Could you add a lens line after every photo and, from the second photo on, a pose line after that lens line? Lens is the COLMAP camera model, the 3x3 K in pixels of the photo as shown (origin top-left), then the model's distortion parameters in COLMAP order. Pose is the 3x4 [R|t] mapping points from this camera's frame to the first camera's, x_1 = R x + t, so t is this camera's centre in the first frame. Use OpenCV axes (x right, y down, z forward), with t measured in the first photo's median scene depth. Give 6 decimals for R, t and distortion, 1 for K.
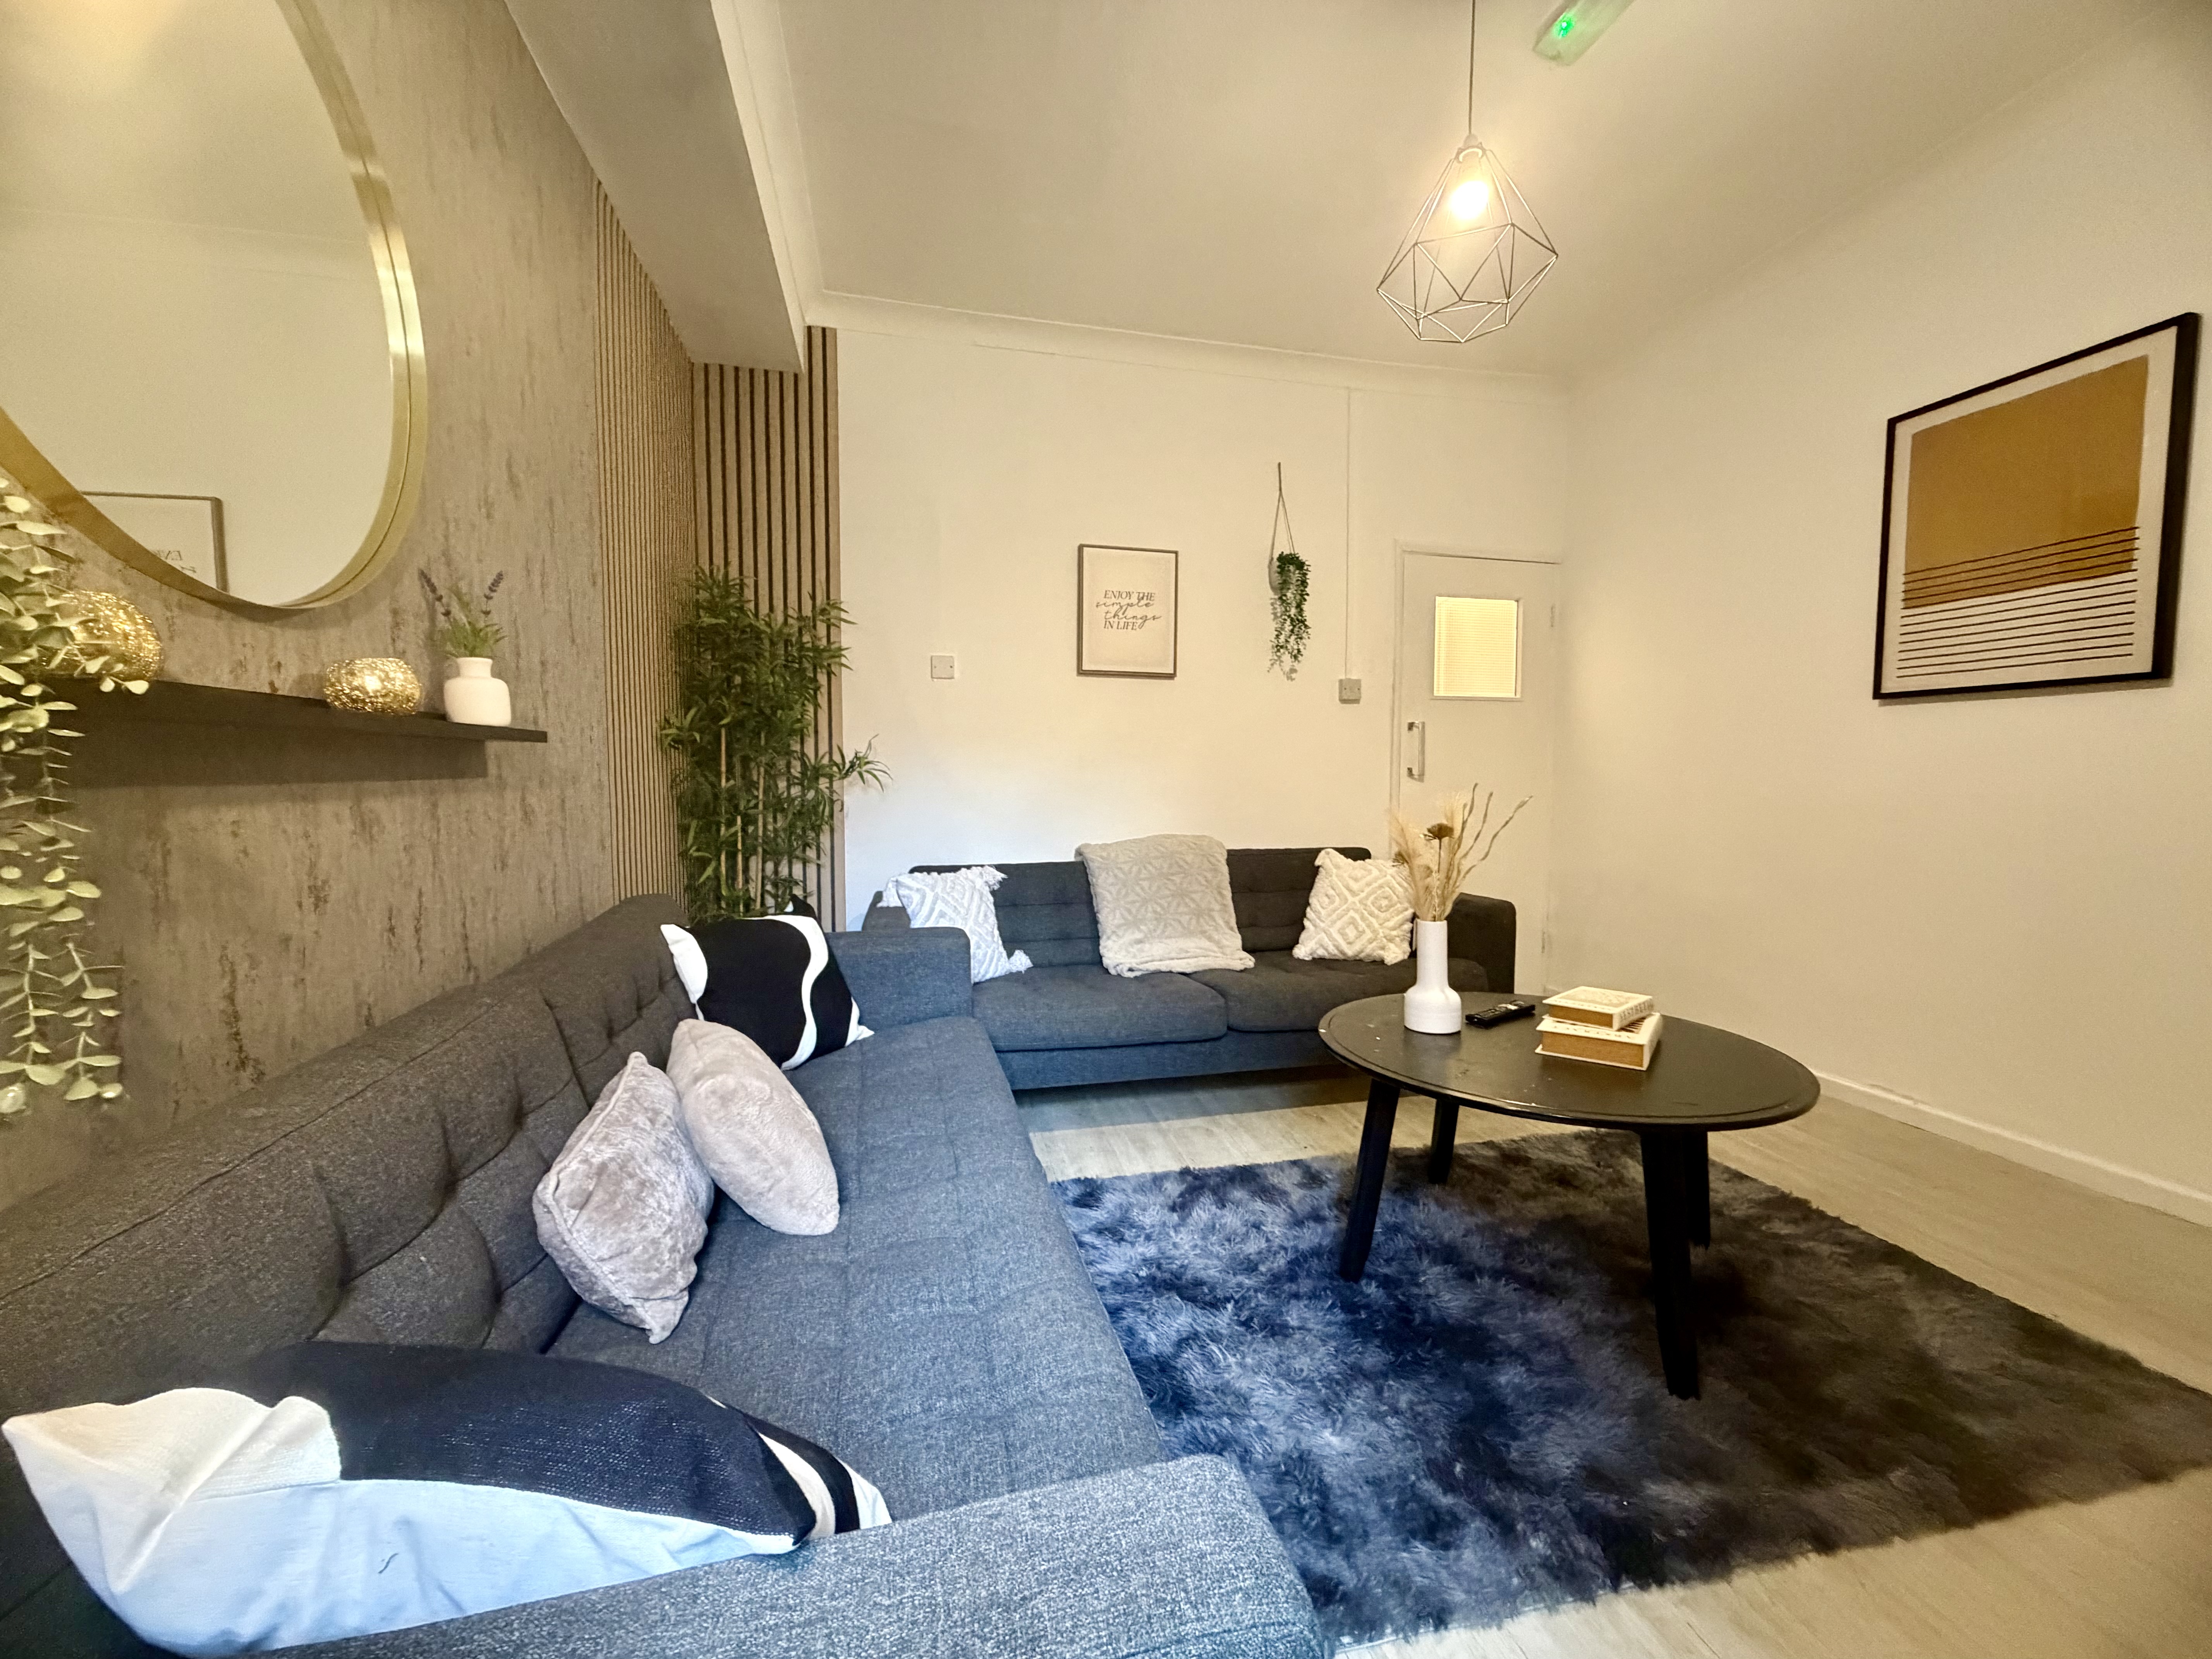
lens RADIAL K [[875.7, 0, 1092.3], [0, 875.7, 836.8], [0, 0, 1]] dist [0.001016, -0.000180]
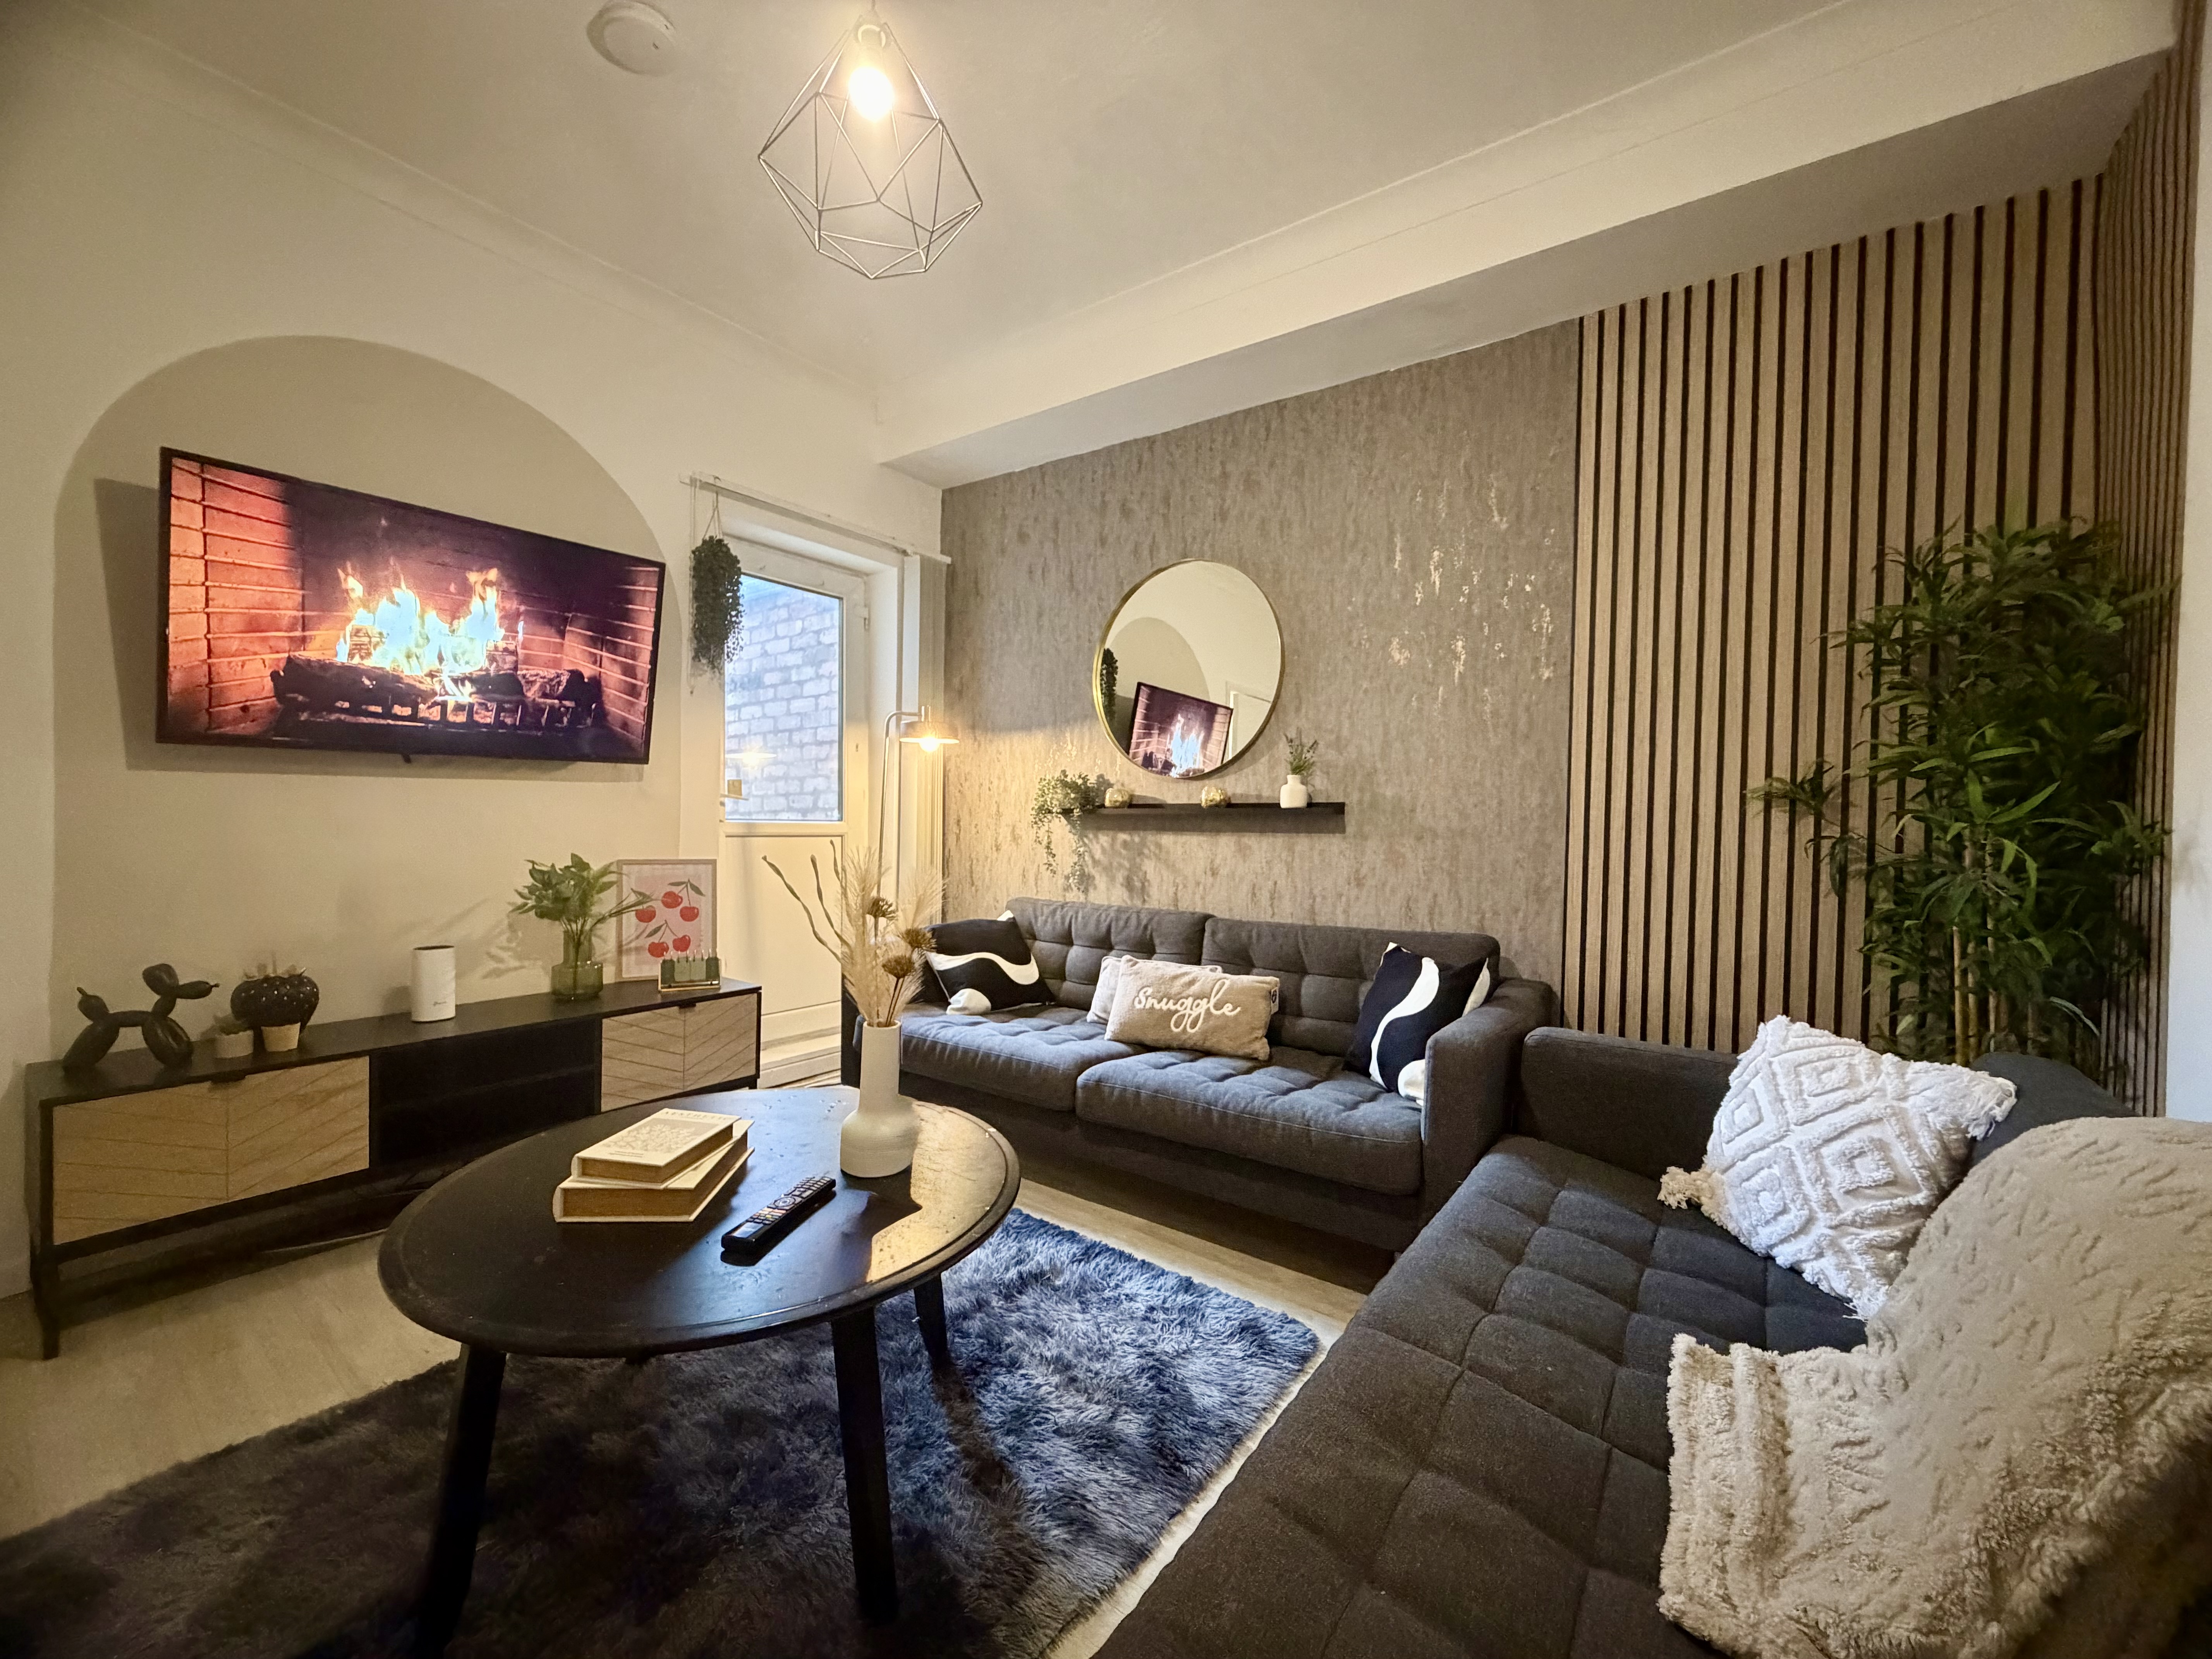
lens RADIAL K [[875.7, 0, 1099.6], [0, 875.7, 826.8], [0, 0, 1]] dist [0.001016, -0.000180]
pose [[-0.754646, -0.006941, -0.656095, 0.470879], [-0.061609, 0.996276, 0.060324, -0.083614], [0.653233, 0.085945, -0.752263, 1.059678]]
